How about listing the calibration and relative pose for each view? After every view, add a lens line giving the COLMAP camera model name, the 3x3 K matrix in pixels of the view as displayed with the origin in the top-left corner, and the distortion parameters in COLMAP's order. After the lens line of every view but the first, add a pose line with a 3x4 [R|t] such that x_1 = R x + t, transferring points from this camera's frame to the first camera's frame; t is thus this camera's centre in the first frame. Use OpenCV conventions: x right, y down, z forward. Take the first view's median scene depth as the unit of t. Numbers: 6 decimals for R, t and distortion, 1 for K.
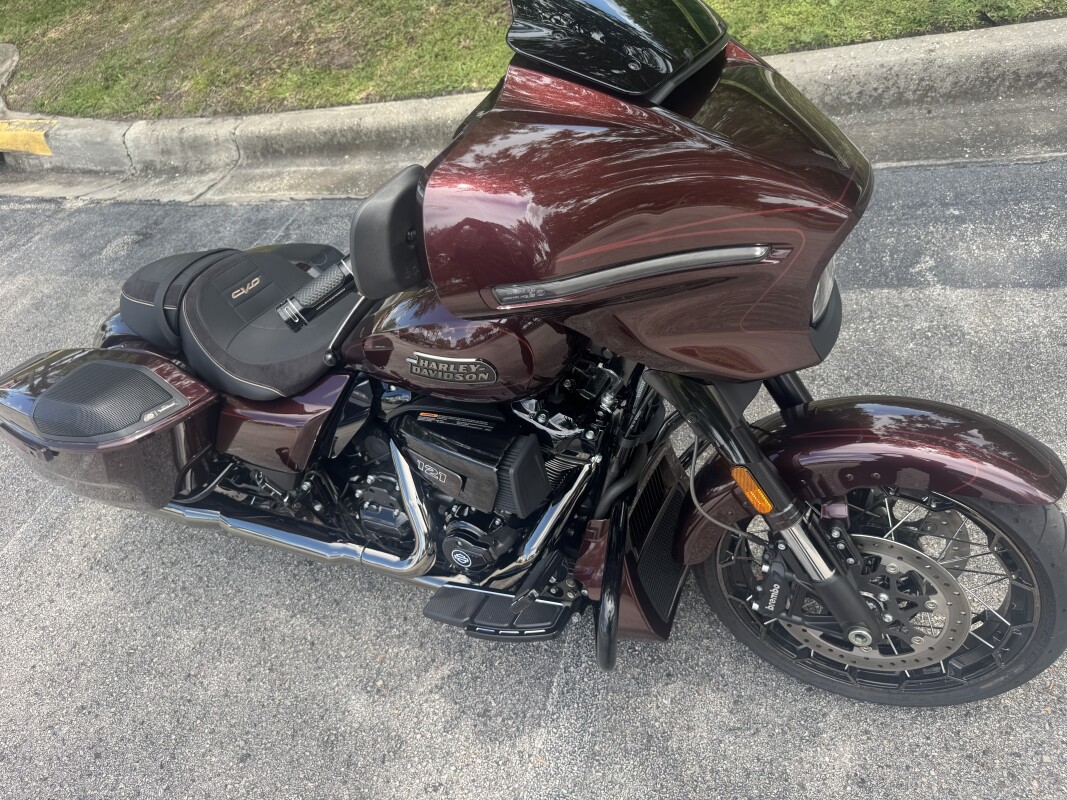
lens RADIAL K [[771.6, 0, 543.8], [0, 771.6, 399.0], [0, 0, 1]] dist [-0.000461, -0.017128]
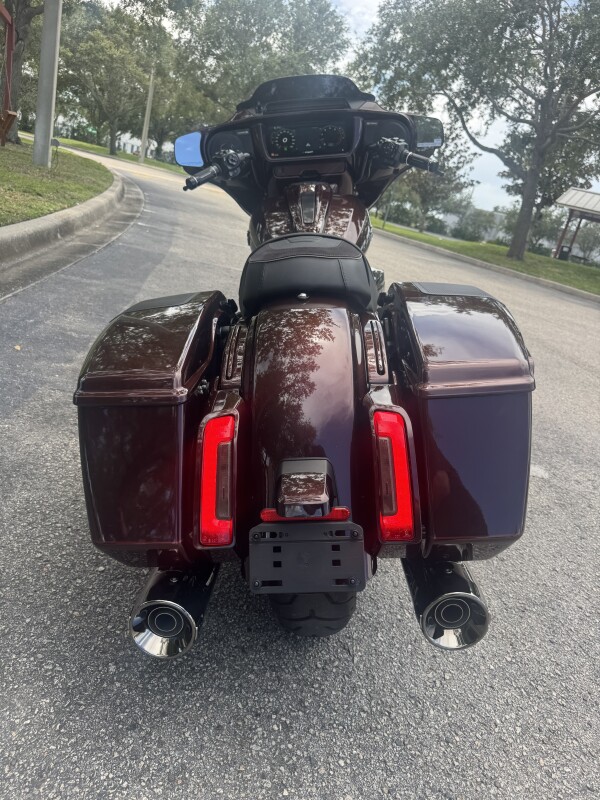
lens RADIAL K [[578.5, 0, 302.4], [0, 578.5, 399.7], [0, 0, 1]] dist [-0.000461, -0.017128]
pose [[-0.412784, -0.124856, 0.902231, -0.562385], [0.607703, 0.700096, 0.374916, -0.149859], [-0.678459, 0.703048, -0.213113, 0.636761]]
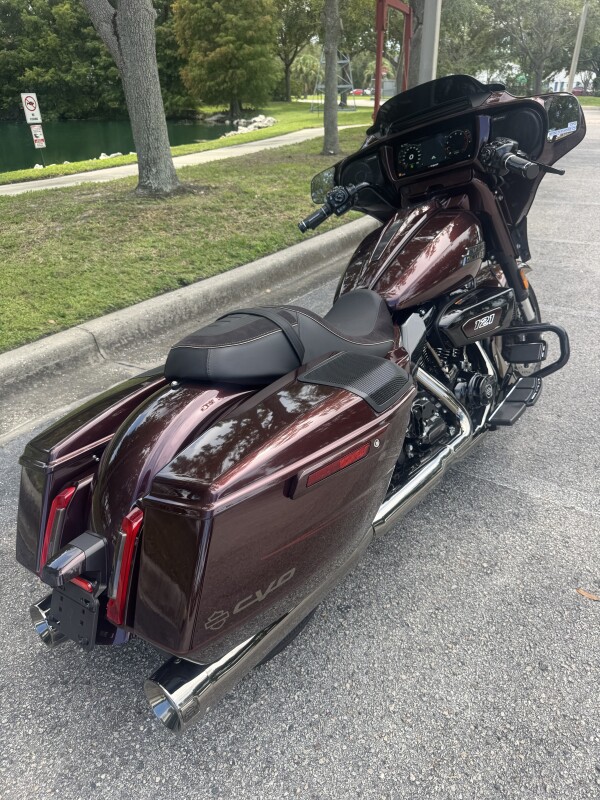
lens RADIAL K [[578.5, 0, 302.2], [0, 578.5, 402.0], [0, 0, 1]] dist [-0.000461, -0.017128]
pose [[0.279595, -0.195631, 0.939976, -0.589499], [0.682903, 0.728693, -0.051471, 0.008677], [-0.674885, 0.656304, 0.337336, 0.366409]]
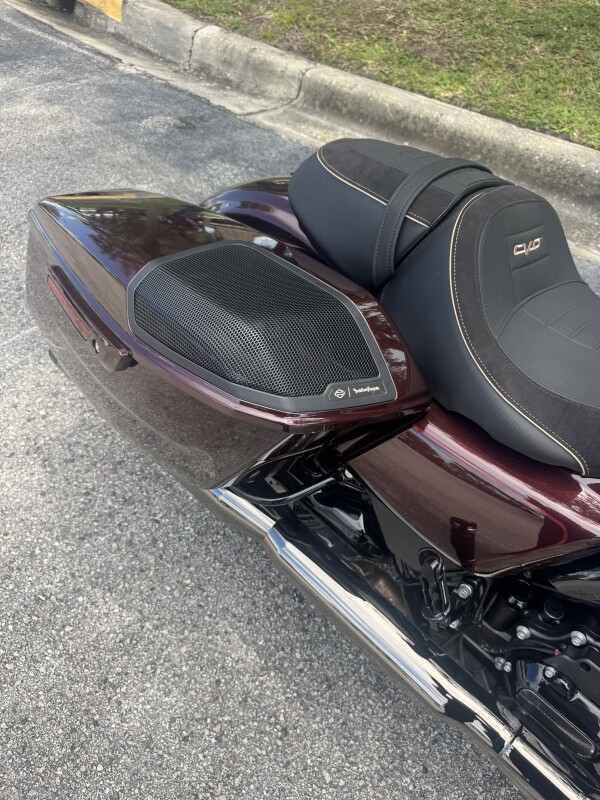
lens RADIAL K [[578.5, 0, 297.4], [0, 578.5, 400.0], [0, 0, 1]] dist [-0.000461, -0.017128]
pose [[0.891227, 0.453260, -0.016413, -0.232128], [-0.452367, 0.890926, 0.040183, 0.010609], [0.032836, -0.028388, 0.999058, 0.265033]]
